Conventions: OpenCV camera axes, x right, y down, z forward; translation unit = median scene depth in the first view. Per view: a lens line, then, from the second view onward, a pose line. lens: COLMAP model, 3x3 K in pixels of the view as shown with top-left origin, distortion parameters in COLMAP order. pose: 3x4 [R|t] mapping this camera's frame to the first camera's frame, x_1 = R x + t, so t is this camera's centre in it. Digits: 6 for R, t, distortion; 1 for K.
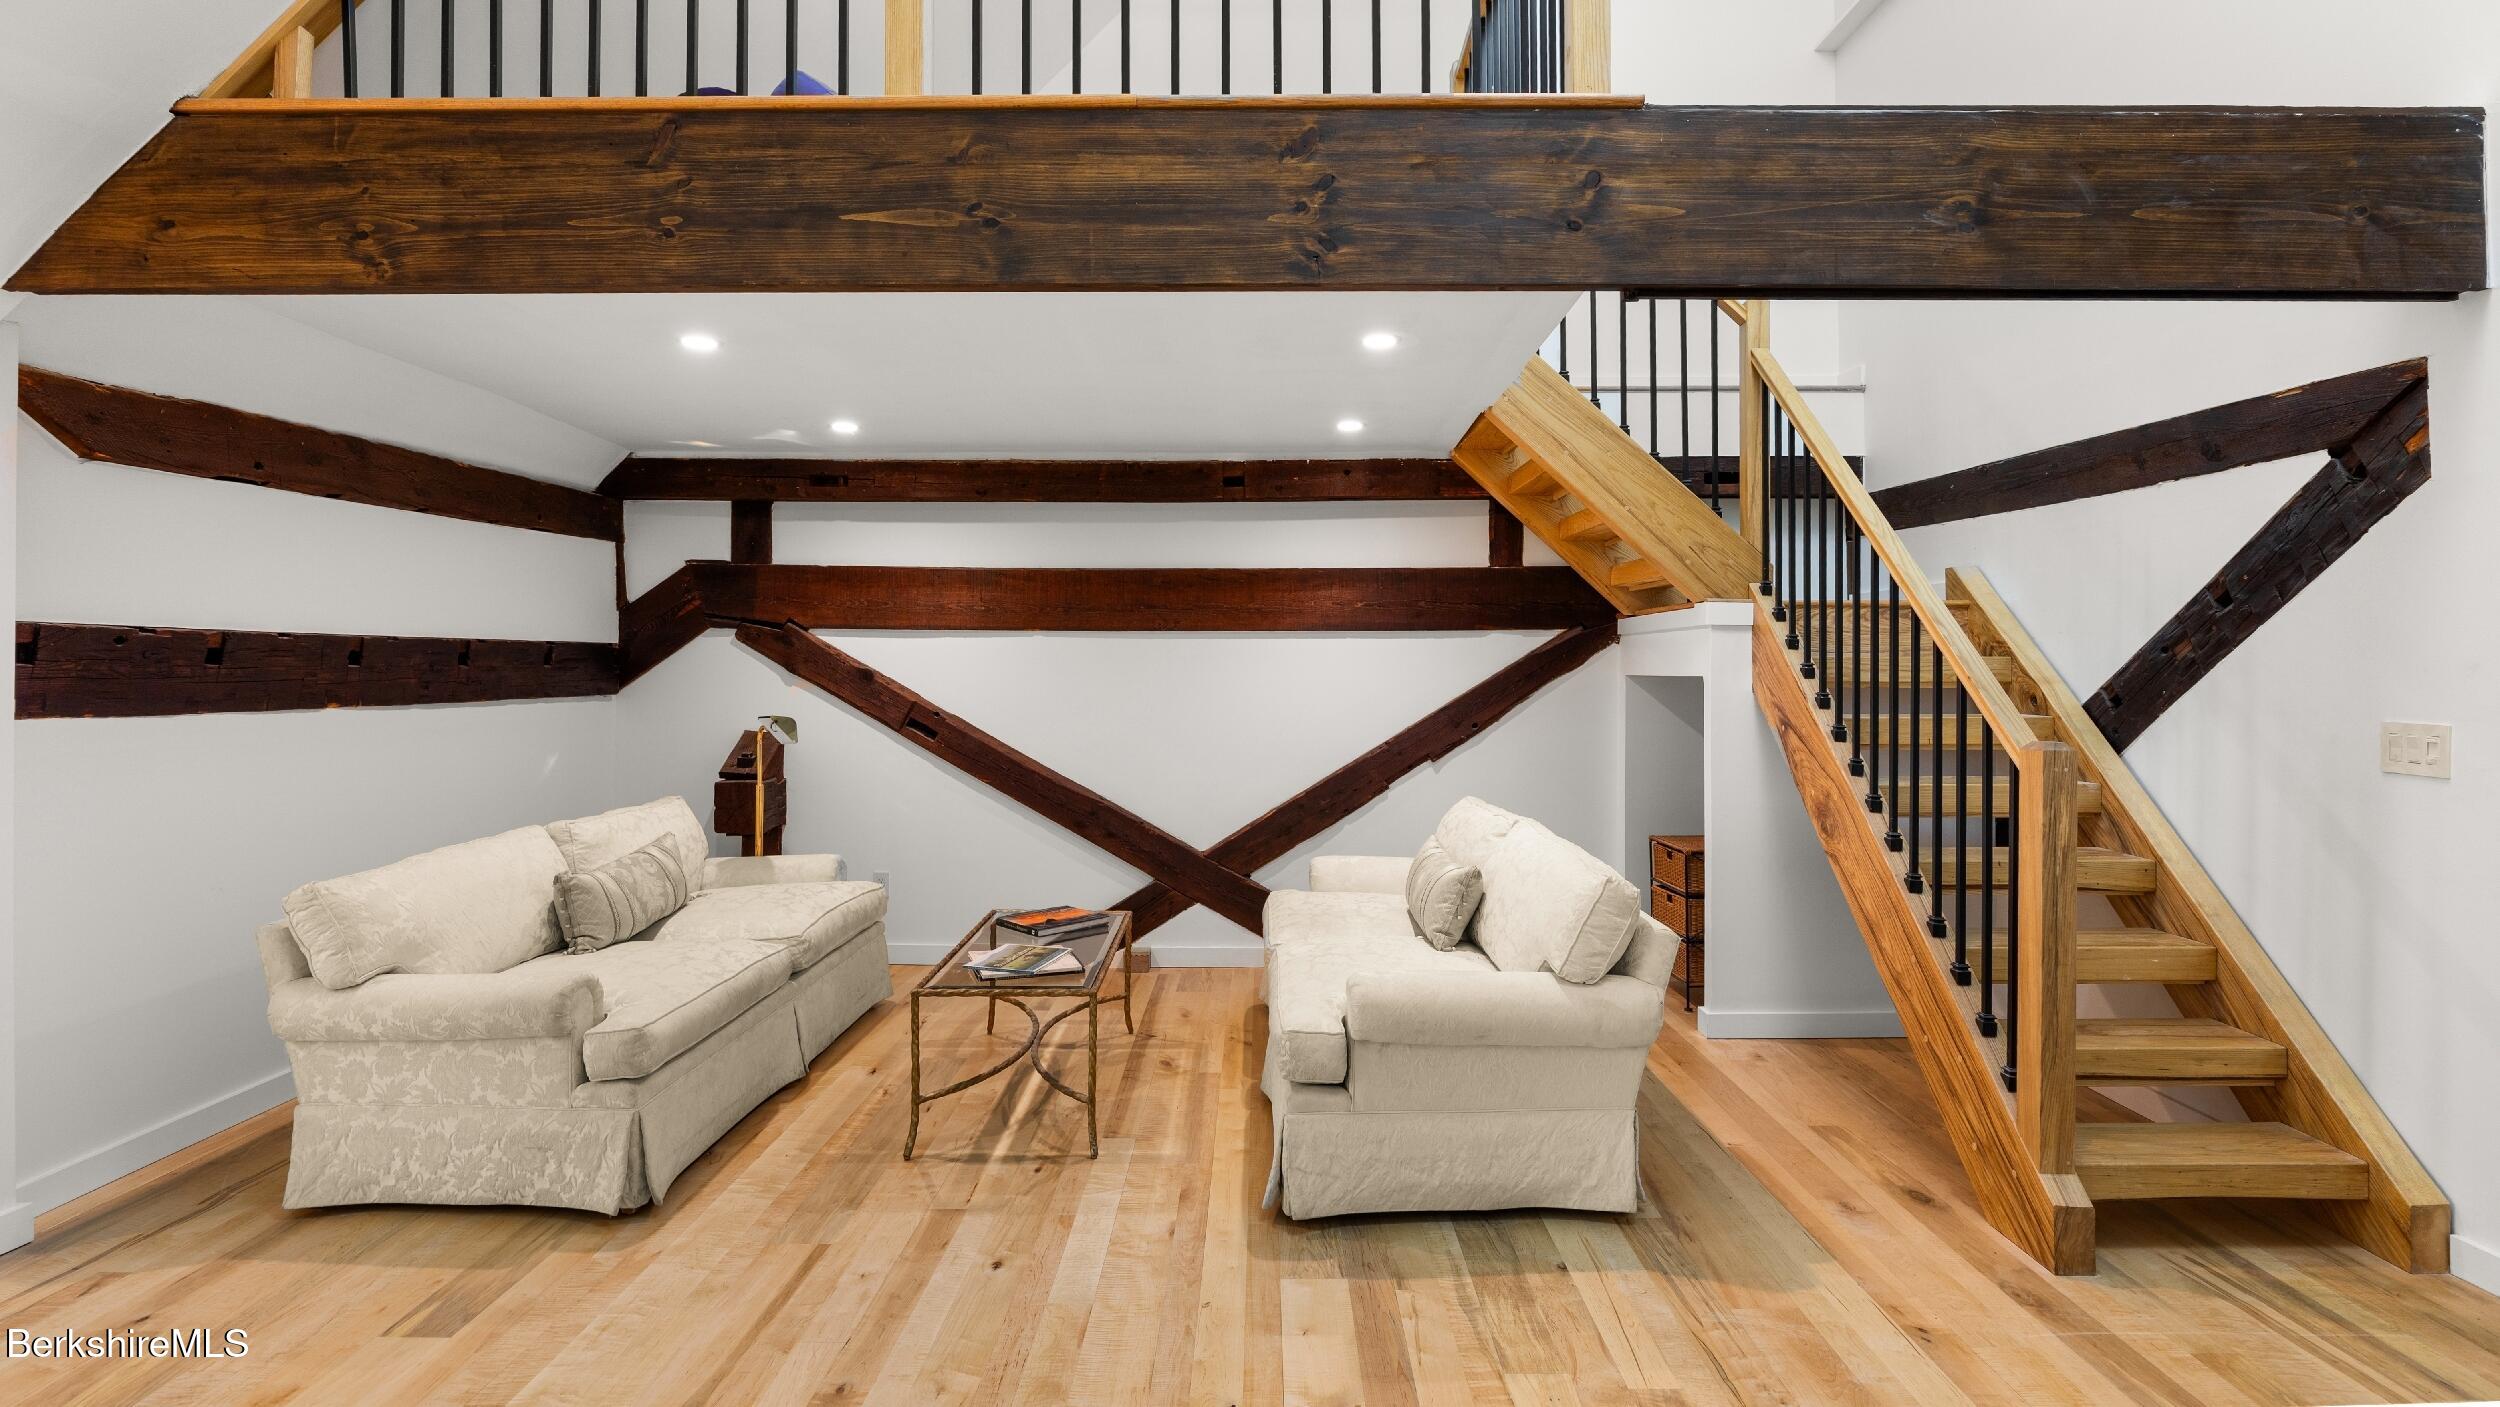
lens RADIAL K [[1218.1, 0, 1286.6], [0, 1218.1, 653.1], [0, 0, 1]] dist [-0.009145, 0.001843]
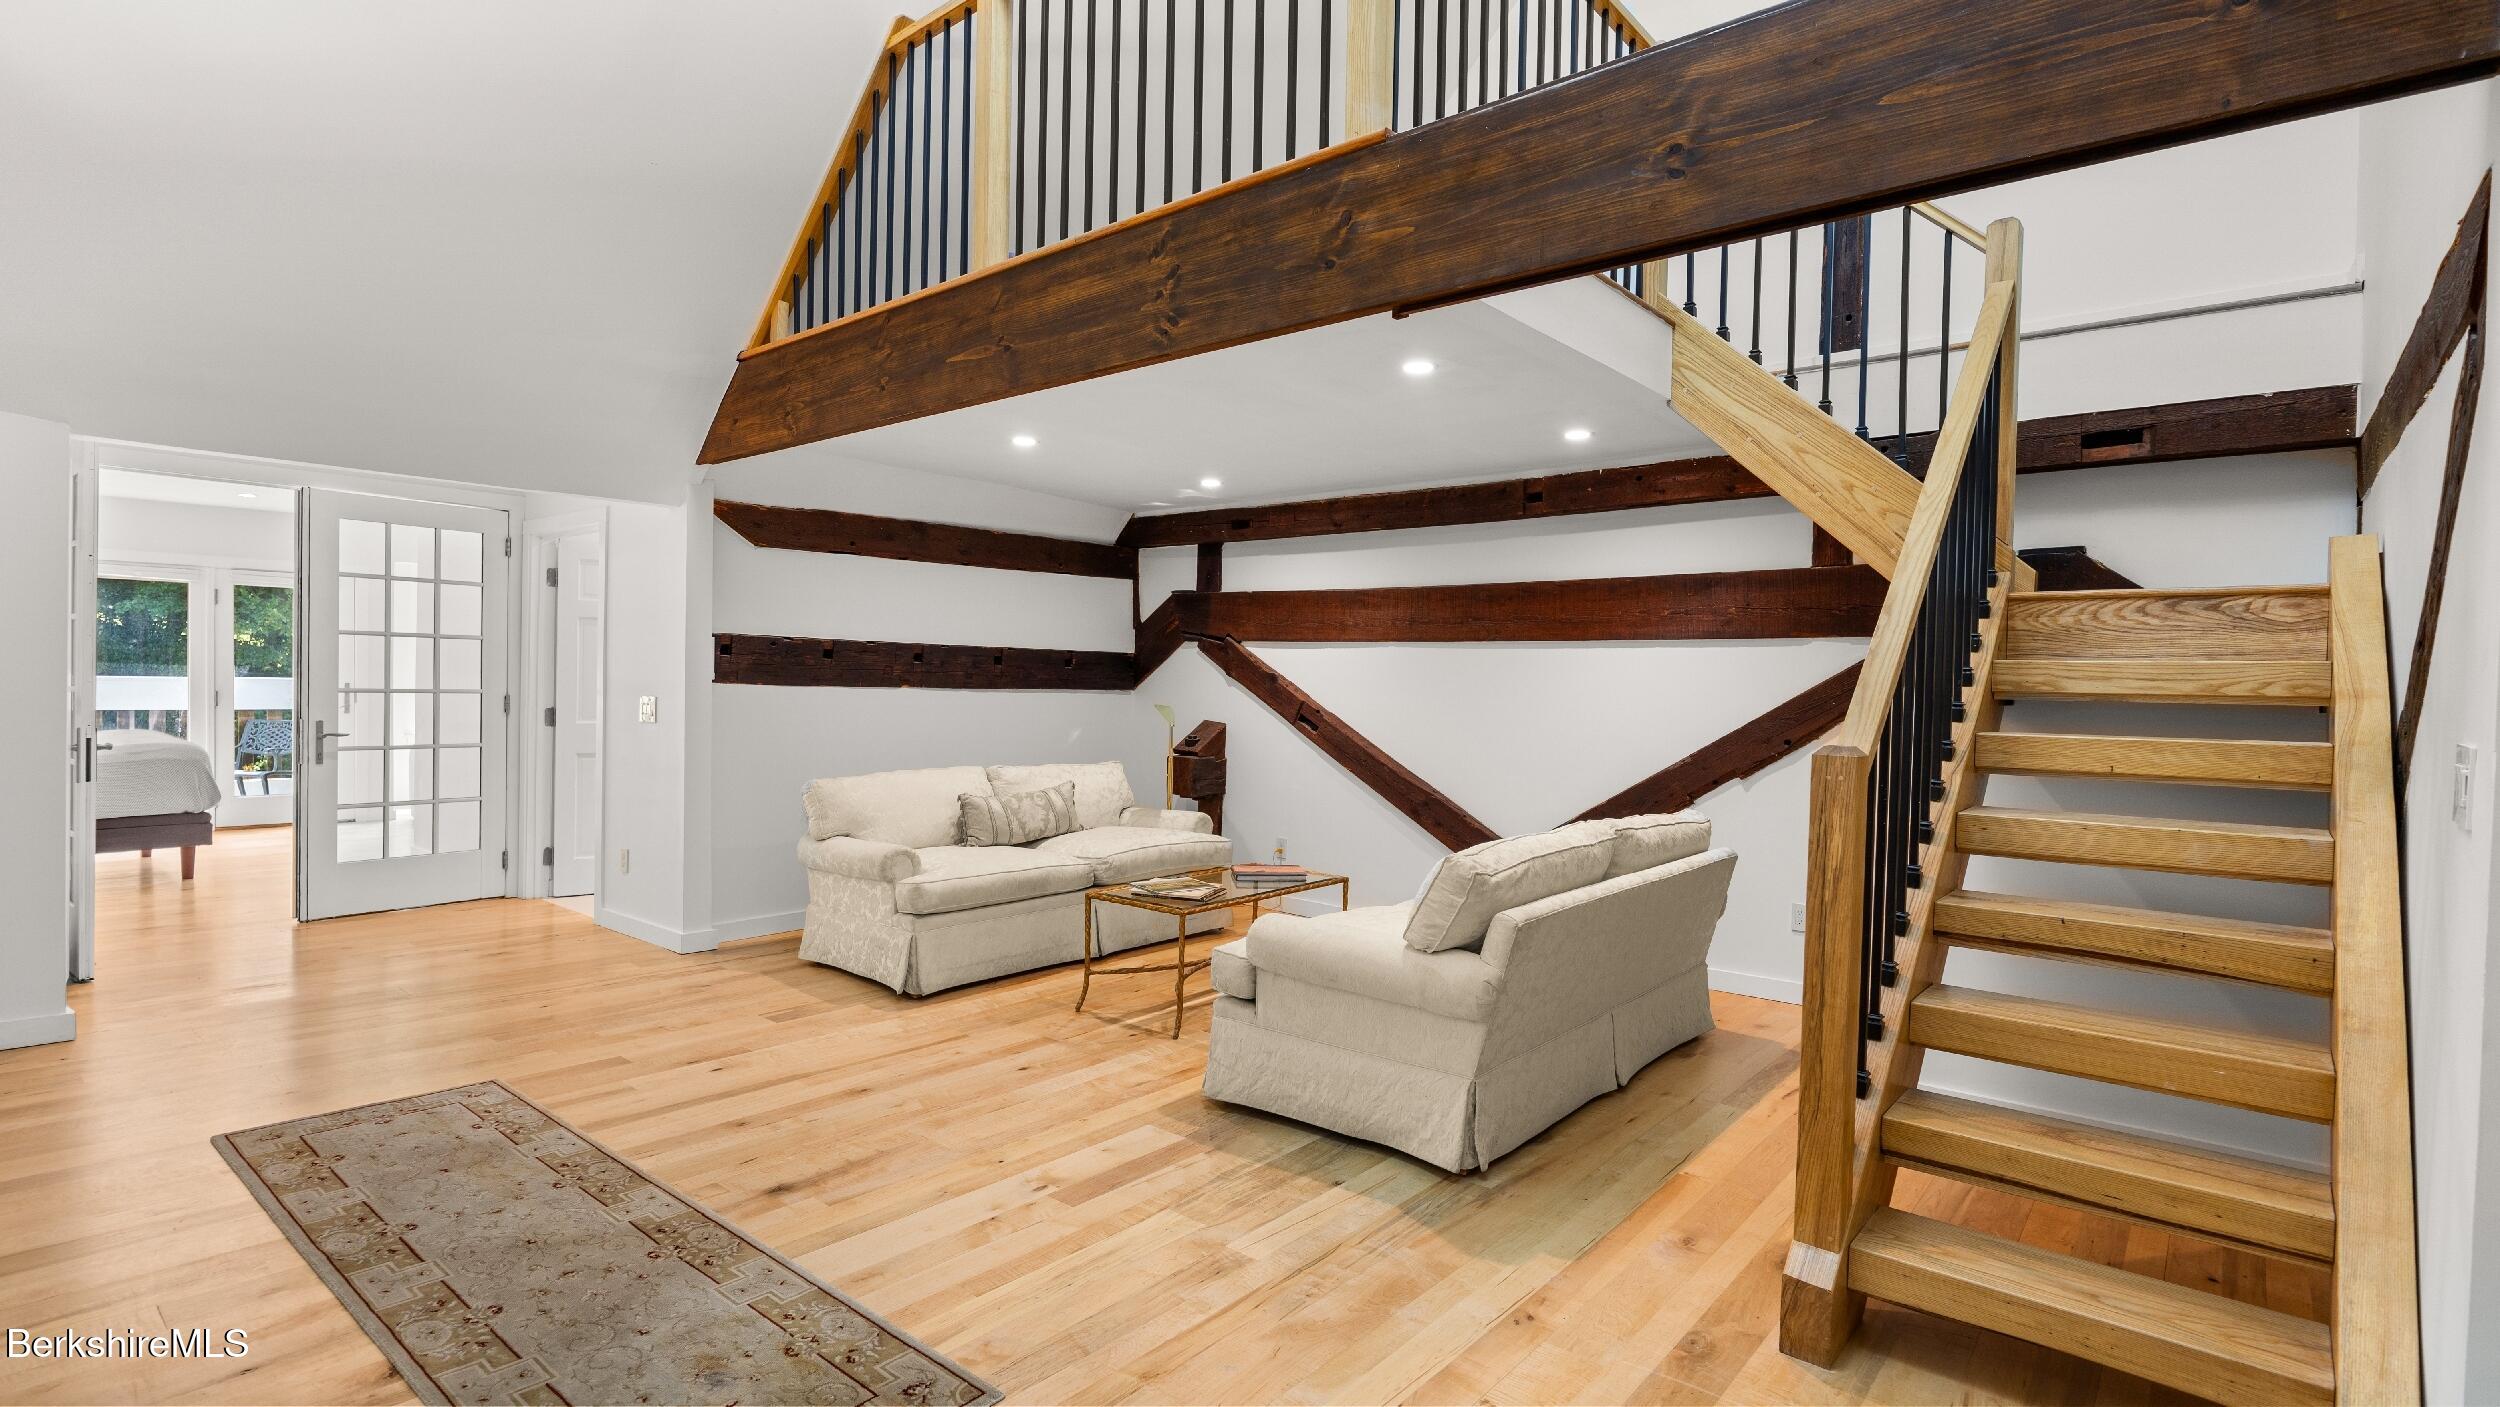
lens RADIAL K [[1218.1, 0, 1242.3], [0, 1218.1, 709.0], [0, 0, 1]] dist [-0.009145, 0.001843]
pose [[0.748119, 0.028699, -0.662944, 0.768214], [-0.014309, 0.999530, 0.027122, 0.026655], [0.663411, -0.010804, 0.748178, 0.077972]]
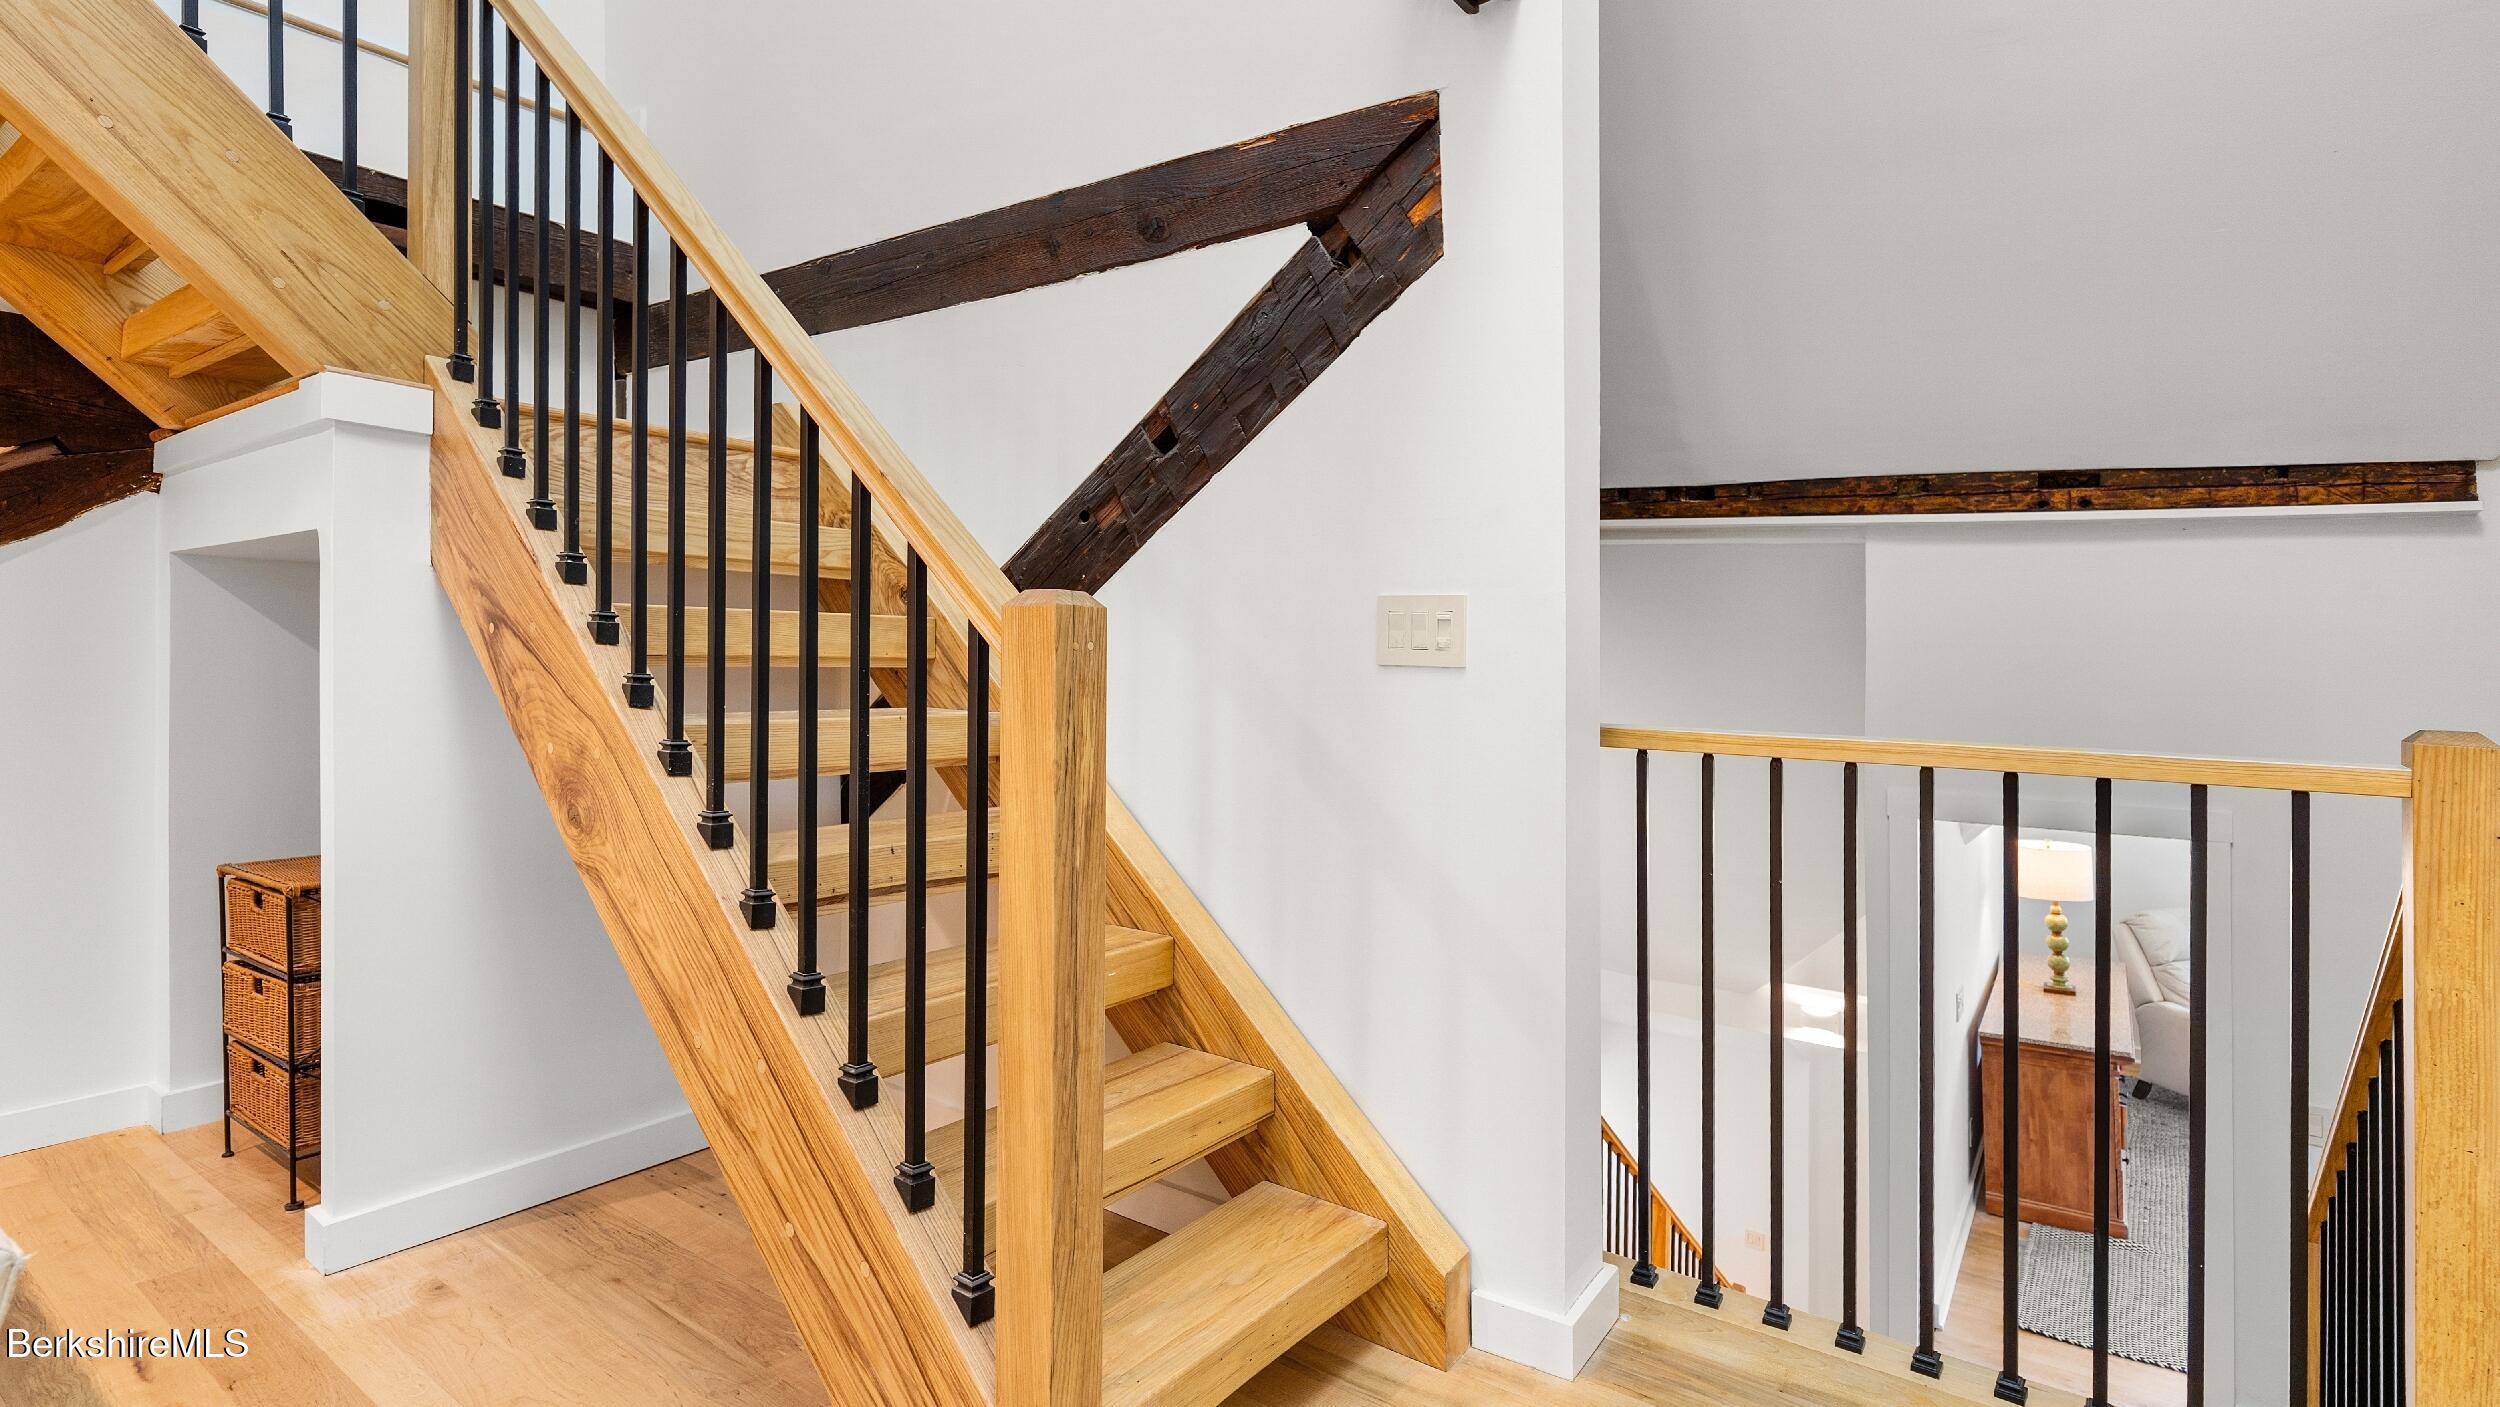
lens RADIAL K [[1218.1, 0, 1227.8], [0, 1218.1, 689.9], [0, 0, 1]] dist [-0.009145, 0.001843]
pose [[0.619370, -0.013304, 0.784987, 0.257717], [-0.019049, 0.999307, 0.031966, 0.083926], [-0.784868, -0.034752, 0.618687, 0.571068]]
